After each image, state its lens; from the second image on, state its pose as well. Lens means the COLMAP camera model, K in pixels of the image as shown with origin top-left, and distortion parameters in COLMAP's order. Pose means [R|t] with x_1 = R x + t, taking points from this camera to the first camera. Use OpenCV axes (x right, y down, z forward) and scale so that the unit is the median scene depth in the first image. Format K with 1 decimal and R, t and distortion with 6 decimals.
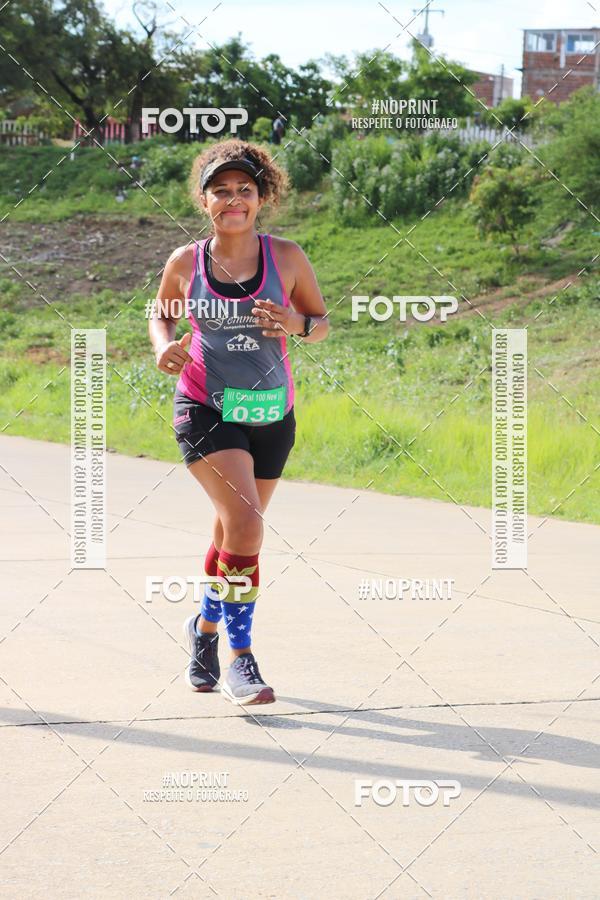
lens RADIAL K [[2164.6, 0, 300.5], [0, 2164.6, 451.1], [0, 0, 1]] dist [0.011288, 0.355356]
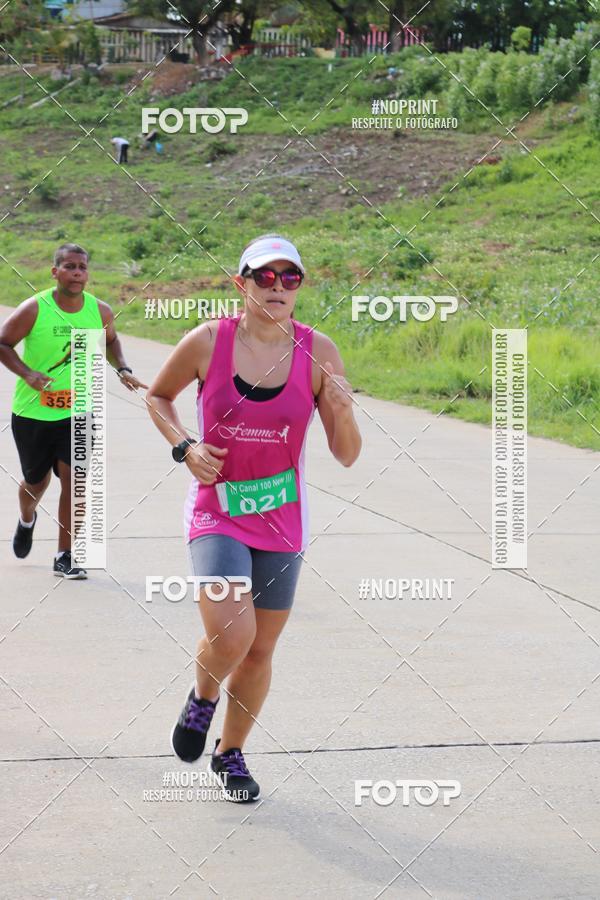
lens RADIAL K [[2168.0, 0, 296.6], [0, 2168.0, 449.2], [0, 0, 1]] dist [0.028885, 0.179133]
pose [[0.991852, 0.013104, -0.126719, 0.009591], [-0.007434, 0.998954, 0.045115, -0.005545], [0.127177, -0.043805, 0.990912, -0.004303]]
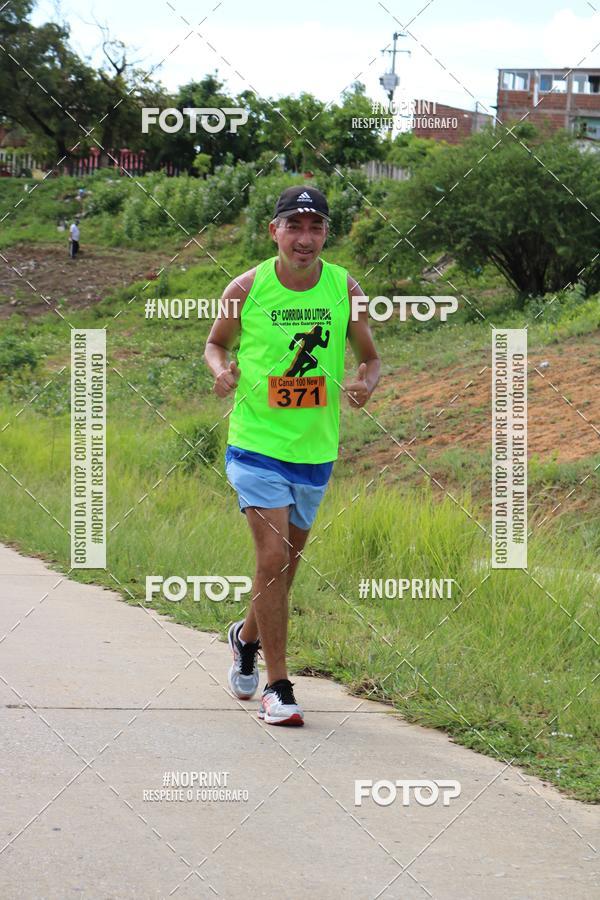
lens RADIAL K [[2164.6, 0, 300.5], [0, 2164.6, 451.1], [0, 0, 1]] dist [0.011288, 0.355356]
pose [[0.999080, 0.018704, -0.038582, 0.079371], [-0.019122, 0.999762, -0.010496, 0.001757], [0.038376, 0.011224, 0.999200, -0.059227]]
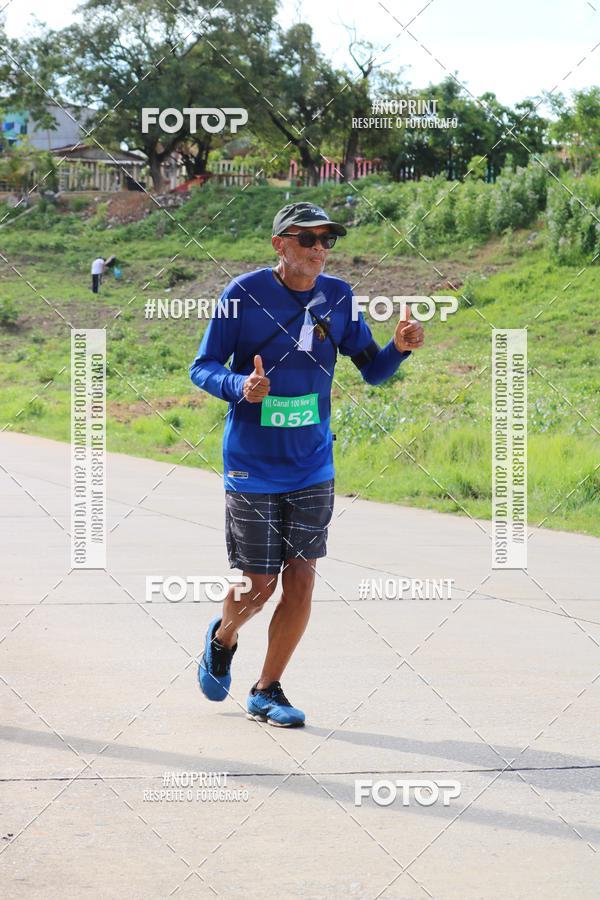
lens RADIAL K [[2167.1, 0, 297.2], [0, 2167.1, 450.3], [0, 0, 1]] dist [0.009675, 0.430159]
pose [[0.994989, 0.007608, -0.099694, 0.000340], [-0.009424, 0.999798, -0.017752, -0.000209], [0.099539, 0.018603, 0.994860, 0.001987]]
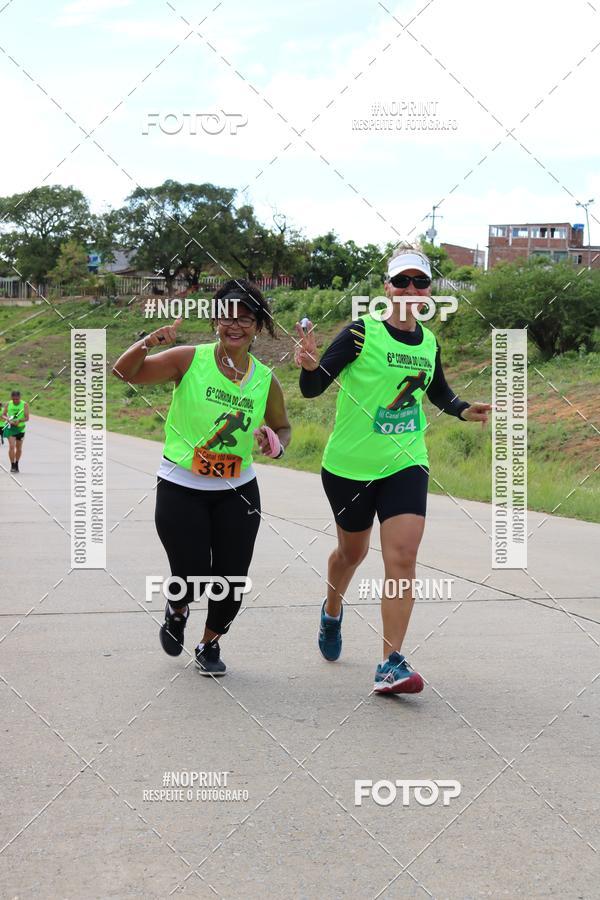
lens RADIAL K [[1271.6, 0, 303.2], [0, 1271.6, 448.2], [0, 0, 1]] dist [-0.026693, -0.118947]
pose [[0.996597, 0.001131, -0.082418, 0.049884], [-0.001748, 0.999971, -0.007413, 0.004485], [0.082407, 0.007532, 0.996570, -0.118553]]
